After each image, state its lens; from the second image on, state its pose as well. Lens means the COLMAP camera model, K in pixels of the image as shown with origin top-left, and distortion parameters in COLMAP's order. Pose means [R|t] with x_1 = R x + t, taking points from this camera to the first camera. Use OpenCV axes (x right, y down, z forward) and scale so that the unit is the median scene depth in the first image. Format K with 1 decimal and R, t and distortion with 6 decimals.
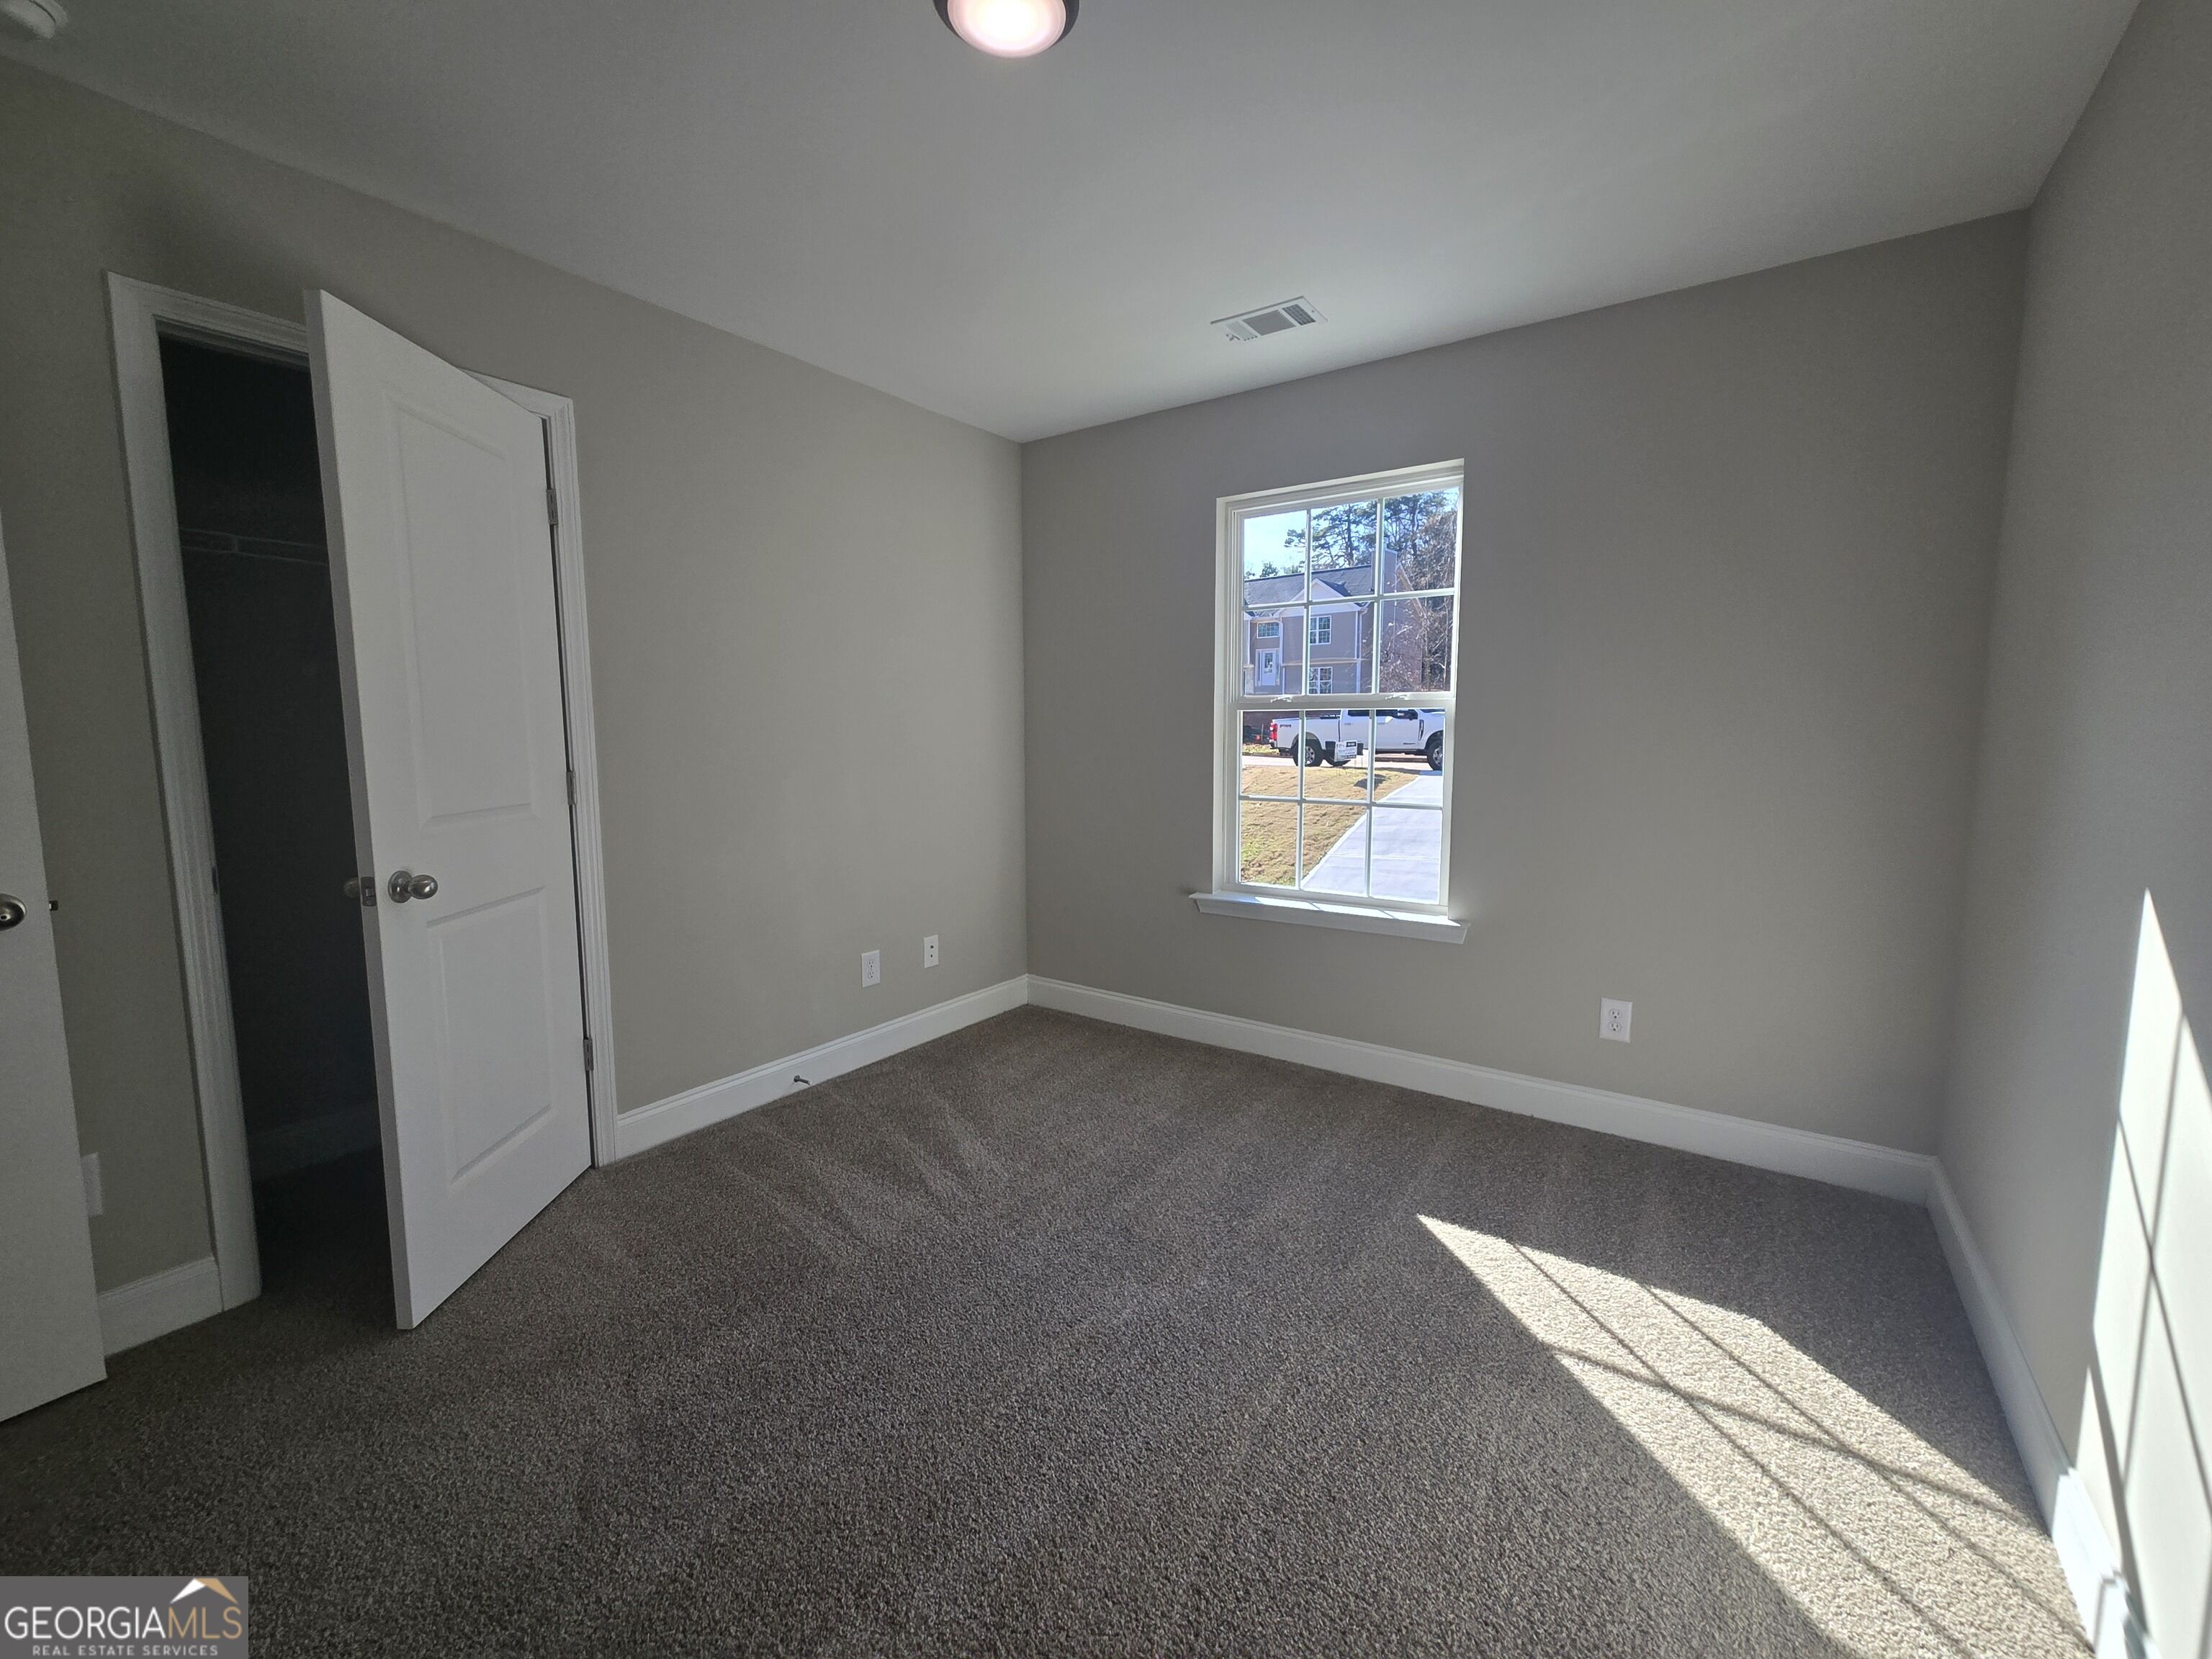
lens RADIAL K [[908.6, 0, 1103.1], [0, 908.6, 830.0], [0, 0, 1]] dist [0.002006, 0.000159]
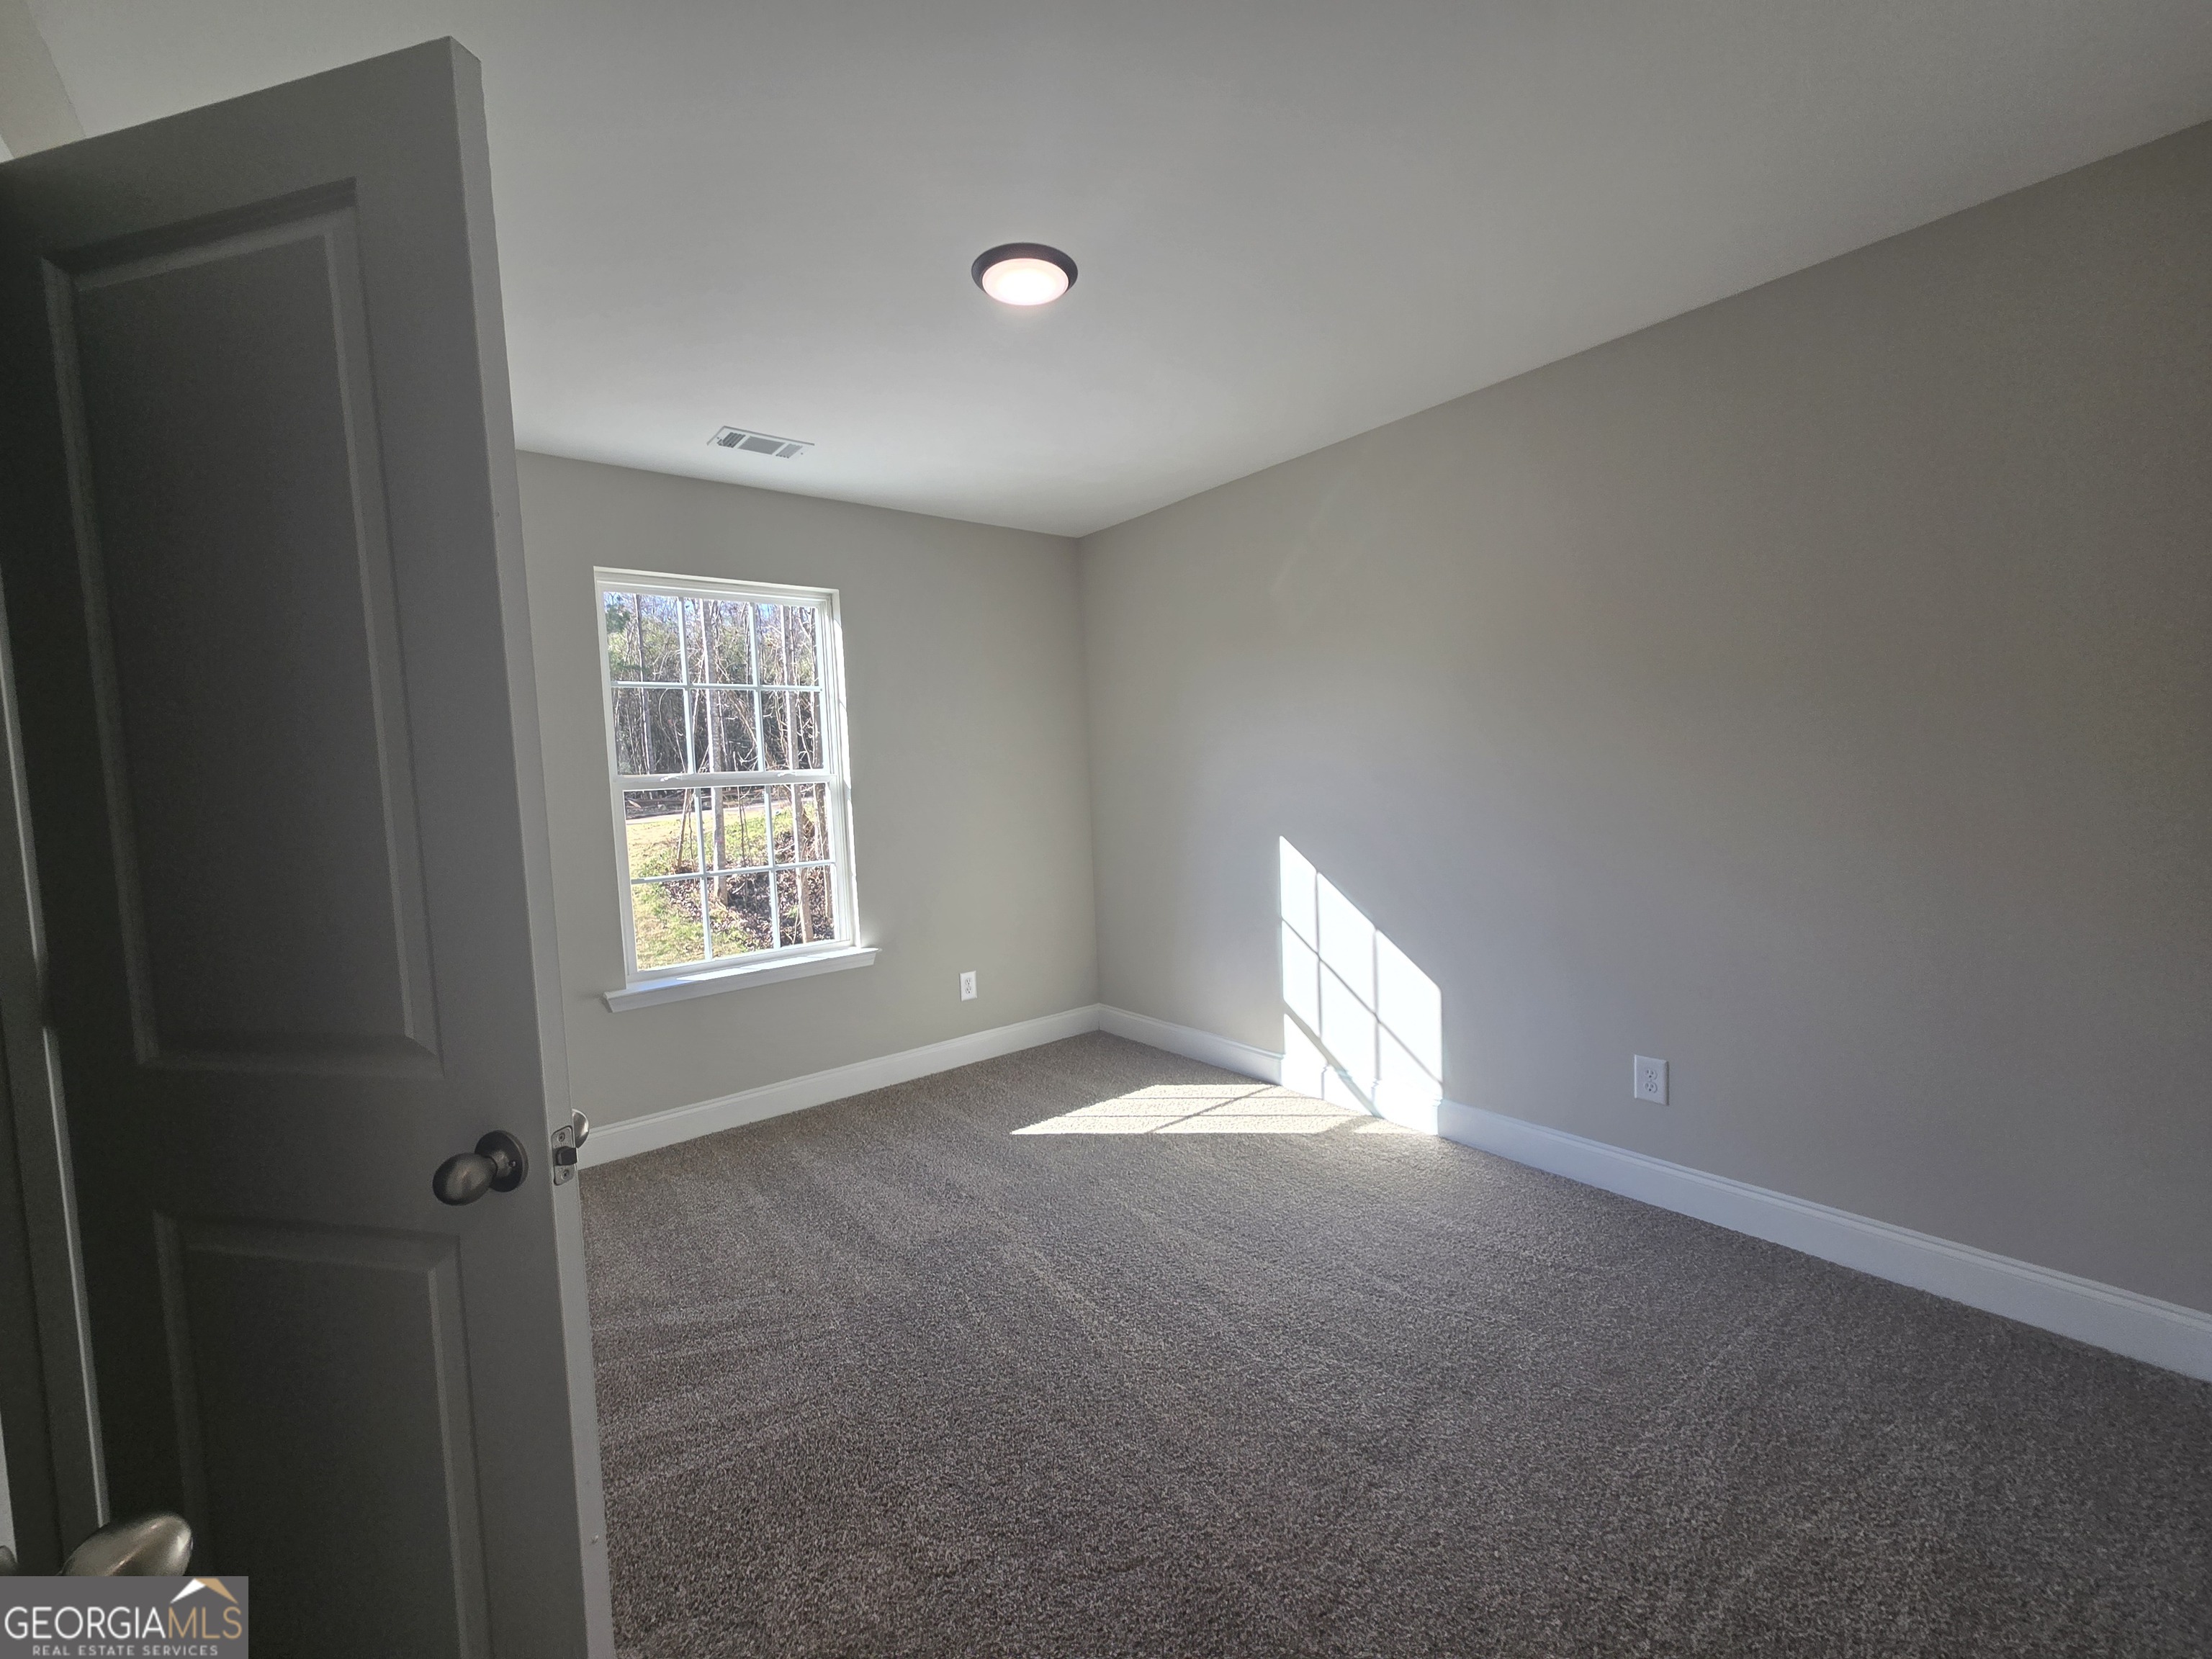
lens RADIAL K [[908.6, 0, 1101.4], [0, 908.6, 827.1], [0, 0, 1]] dist [0.002006, 0.000159]
pose [[0.273351, -0.070014, 0.959363, -0.886169], [0.151423, 0.988045, 0.028963, -0.065750], [-0.949921, 0.137352, 0.280684, 0.374404]]
